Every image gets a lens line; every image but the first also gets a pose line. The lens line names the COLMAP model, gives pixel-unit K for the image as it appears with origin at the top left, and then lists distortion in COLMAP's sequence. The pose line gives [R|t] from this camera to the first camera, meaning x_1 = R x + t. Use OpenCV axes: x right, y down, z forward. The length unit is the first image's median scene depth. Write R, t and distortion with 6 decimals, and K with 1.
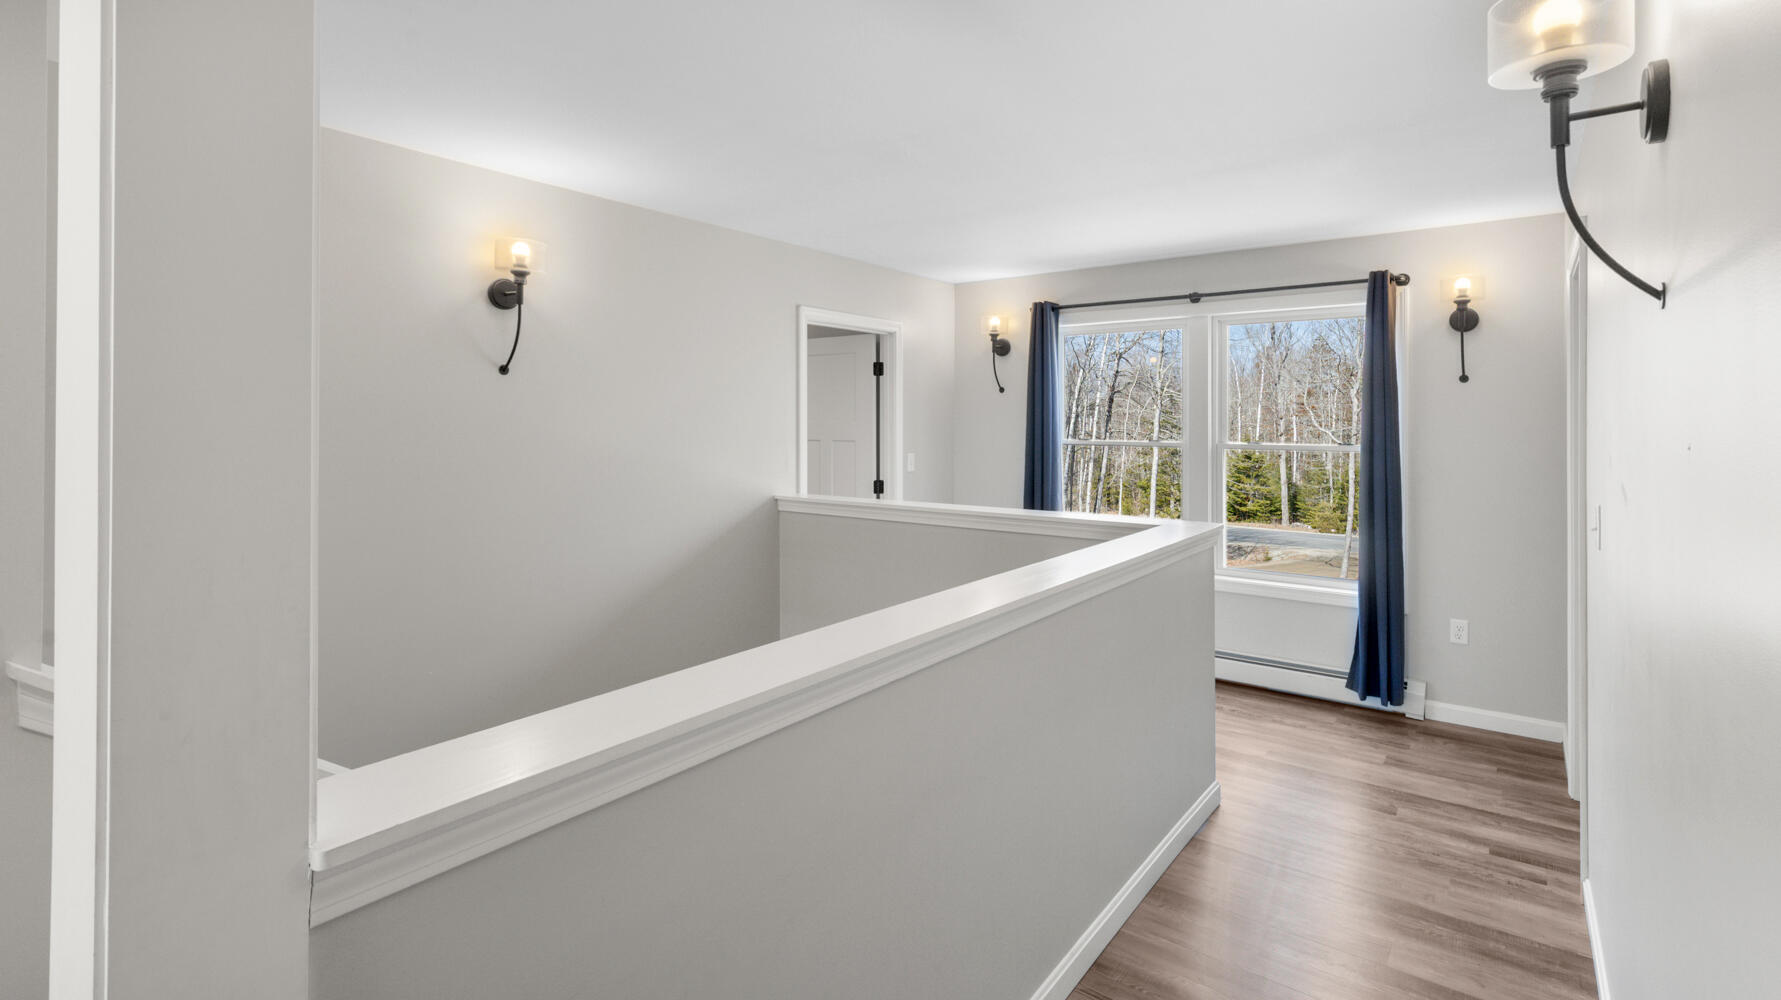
lens RADIAL K [[829.5, 0, 887.6], [0, 829.5, 410.4], [0, 0, 1]] dist [0.003120, 0.000276]
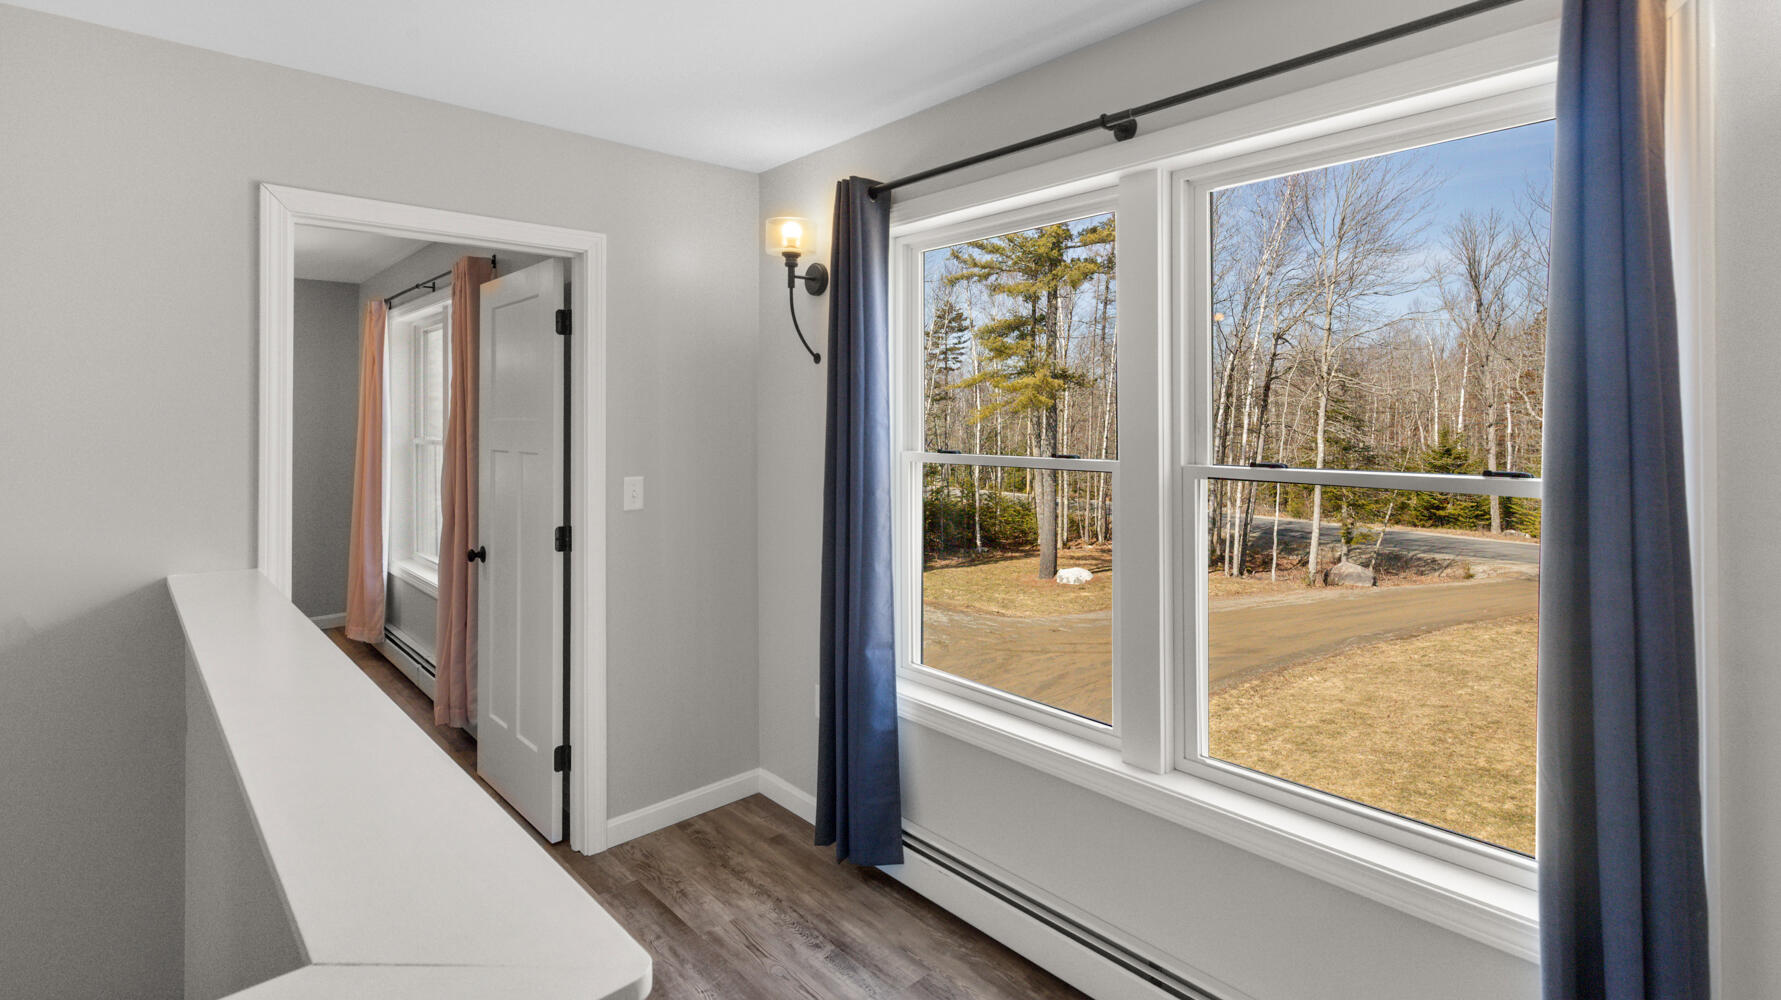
lens RADIAL K [[829.5, 0, 887.6], [0, 829.5, 410.4], [0, 0, 1]] dist [0.003120, 0.000276]
pose [[0.981910, -0.011523, -0.188997, 0.330353], [0.012910, 0.999898, 0.006107, 0.009023], [0.188907, -0.008437, 0.981959, 0.550555]]
